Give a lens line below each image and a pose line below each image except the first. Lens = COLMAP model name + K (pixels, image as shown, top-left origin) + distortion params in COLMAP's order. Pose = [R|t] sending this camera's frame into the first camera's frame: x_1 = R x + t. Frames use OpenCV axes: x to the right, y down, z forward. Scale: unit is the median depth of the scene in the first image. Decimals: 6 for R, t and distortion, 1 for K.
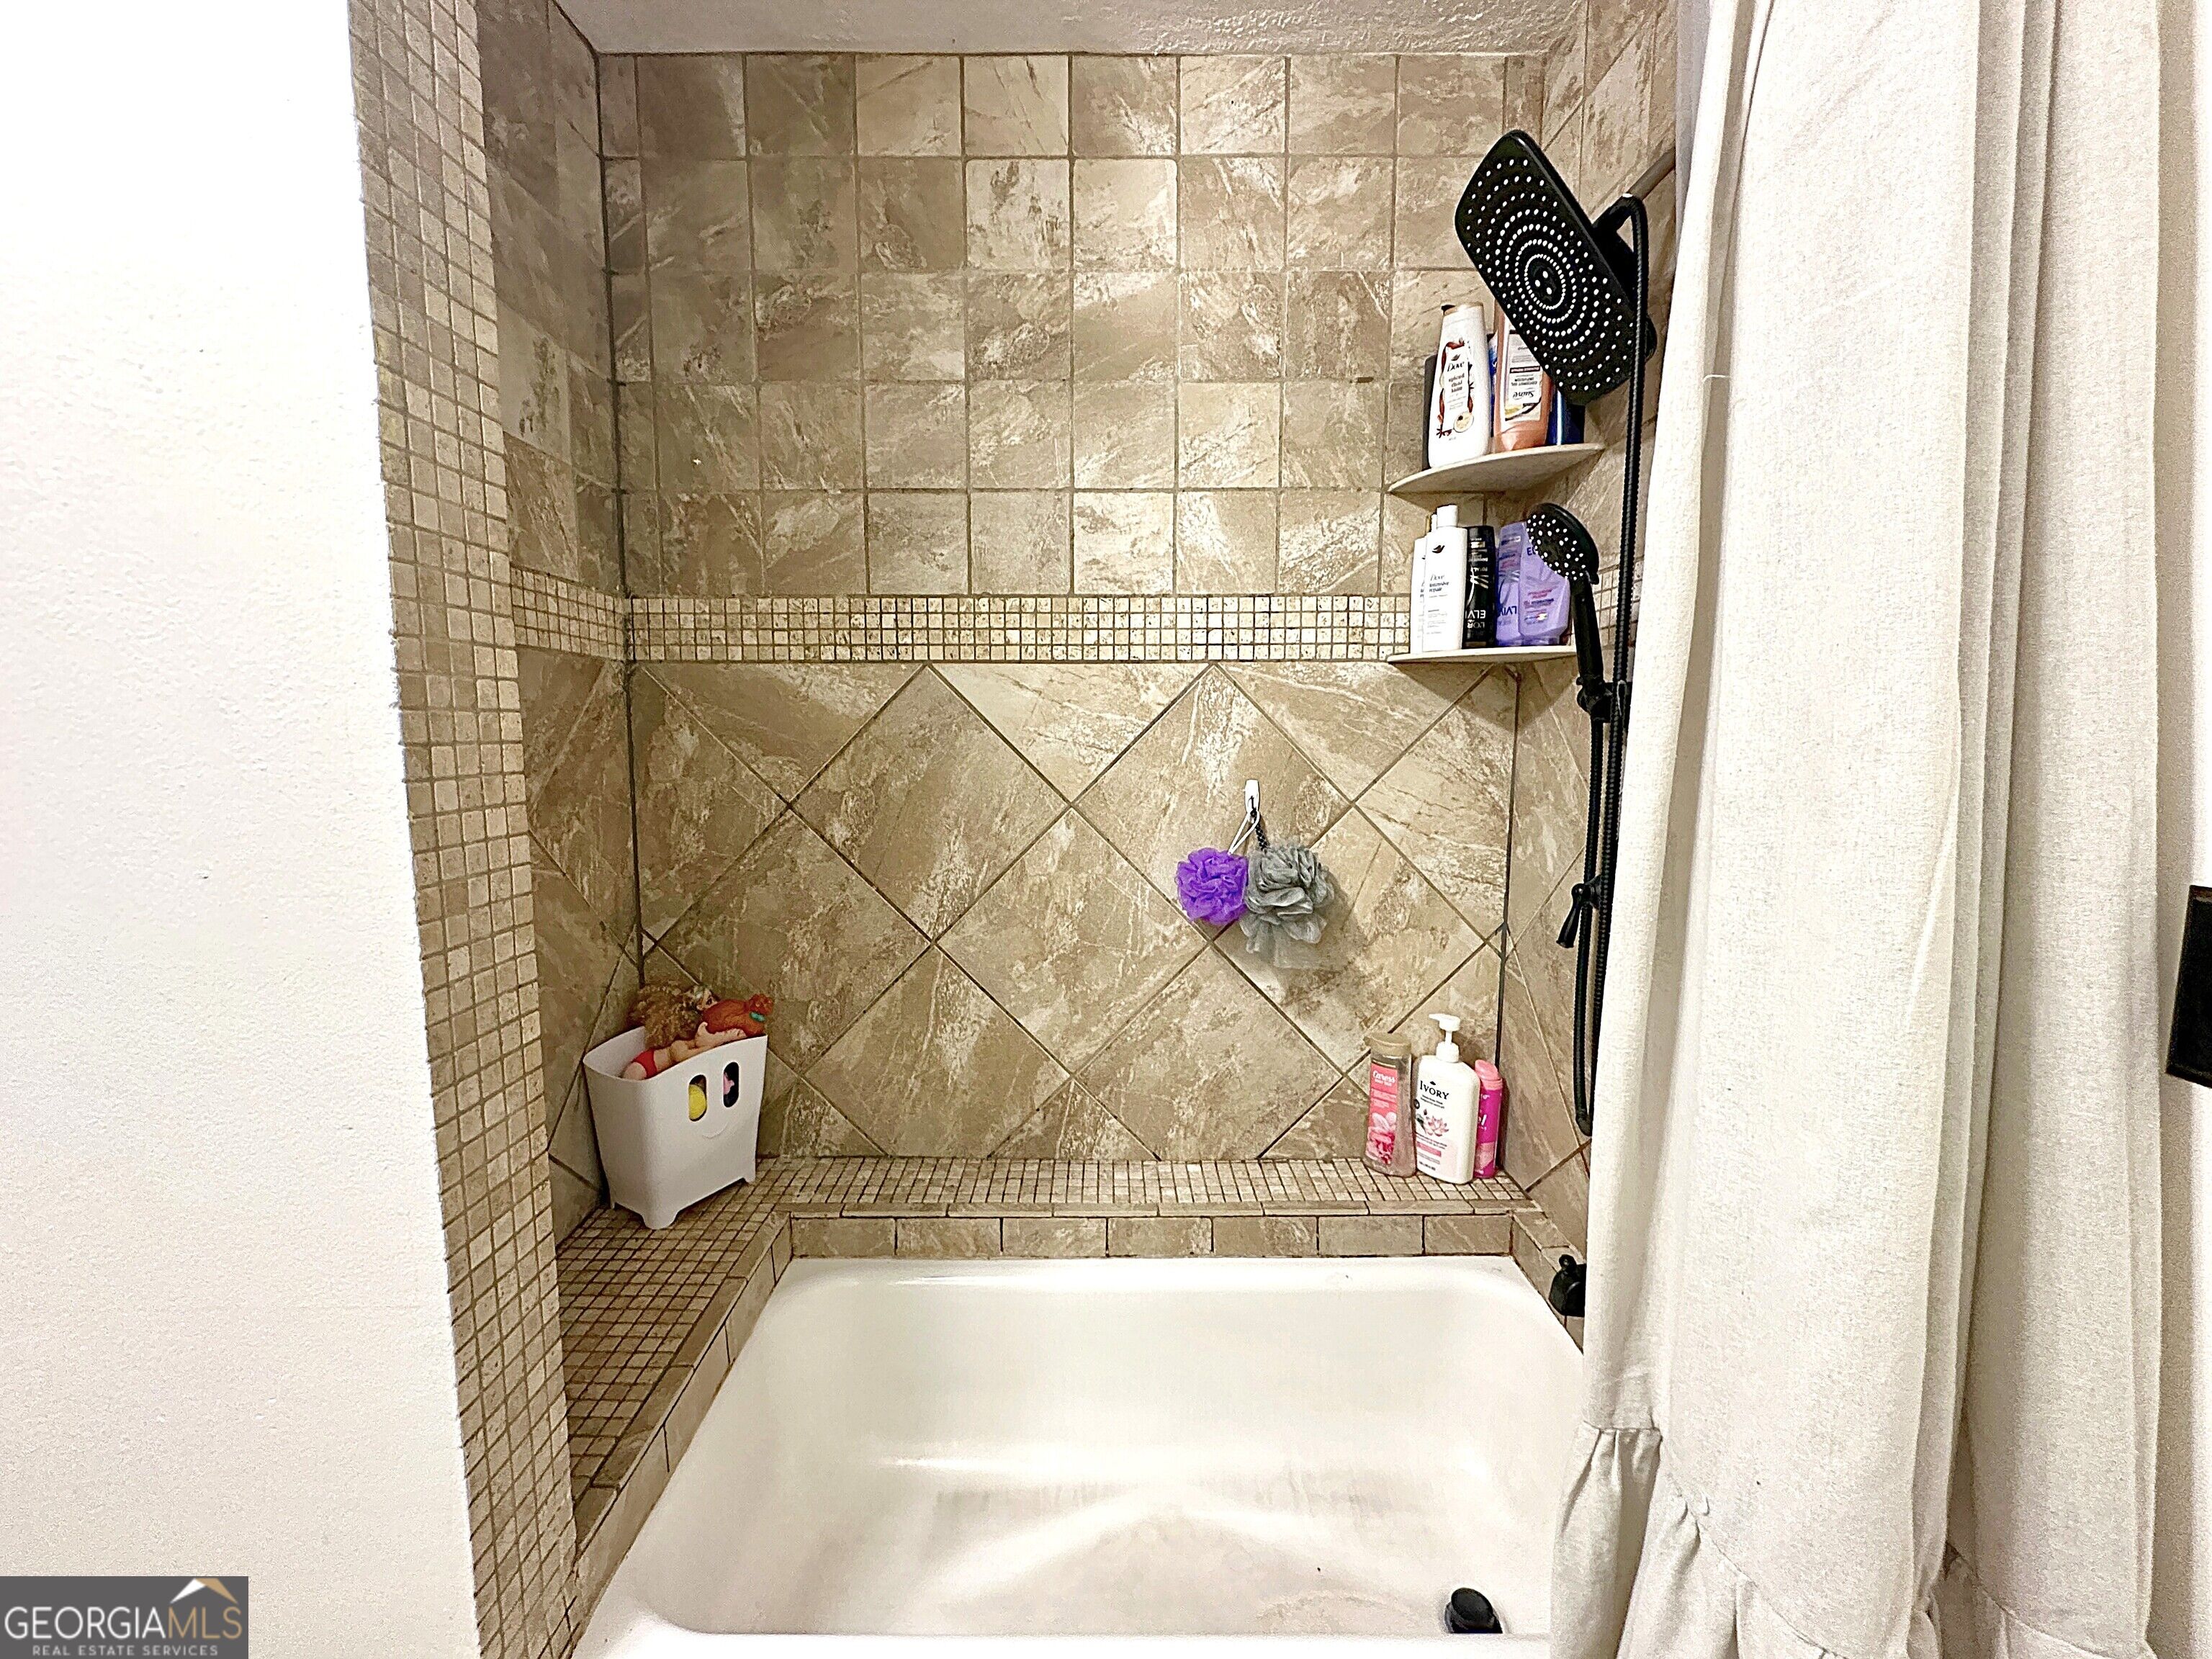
lens RADIAL K [[885.0, 0, 1098.8], [0, 885.0, 828.2], [0, 0, 1]] dist [-0.004047, 0.000741]
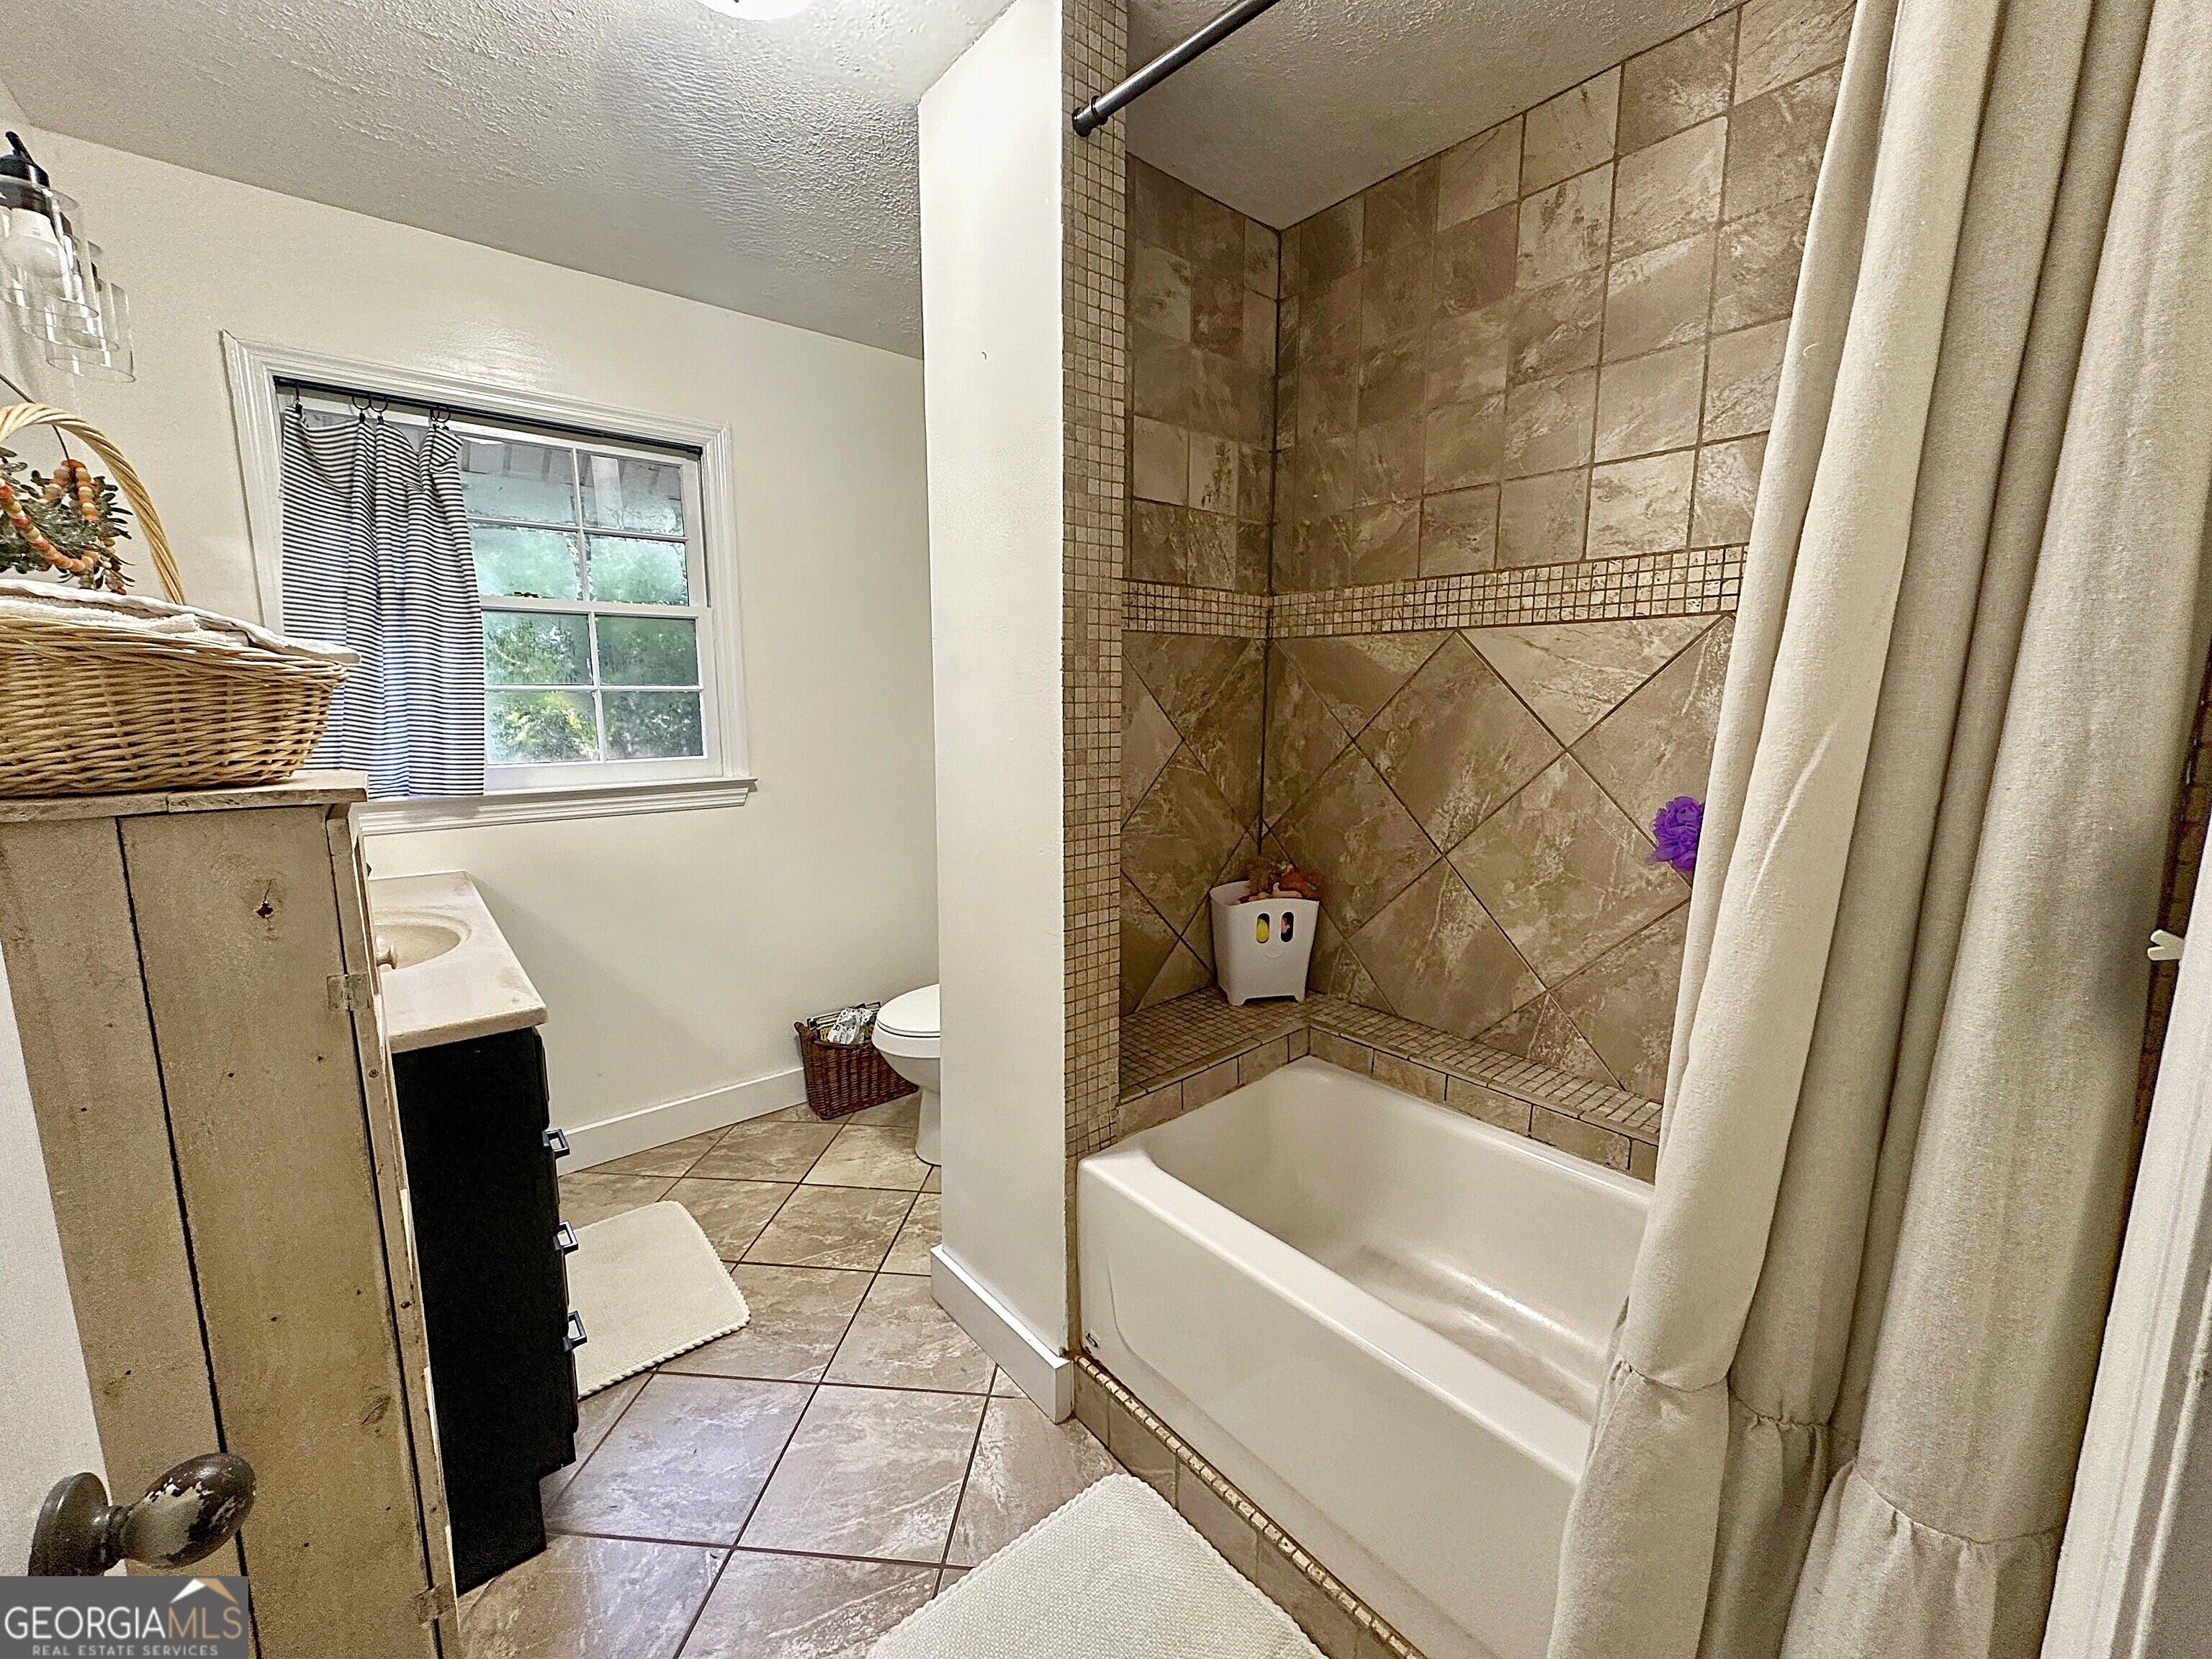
lens RADIAL K [[885.0, 0, 1104.0], [0, 885.0, 832.2], [0, 0, 1]] dist [-0.004047, 0.000741]
pose [[0.641971, 0.119482, -0.757362, 0.479375], [-0.085567, 0.992777, 0.084091, 0.035357], [0.761940, 0.010821, 0.647558, -0.184478]]
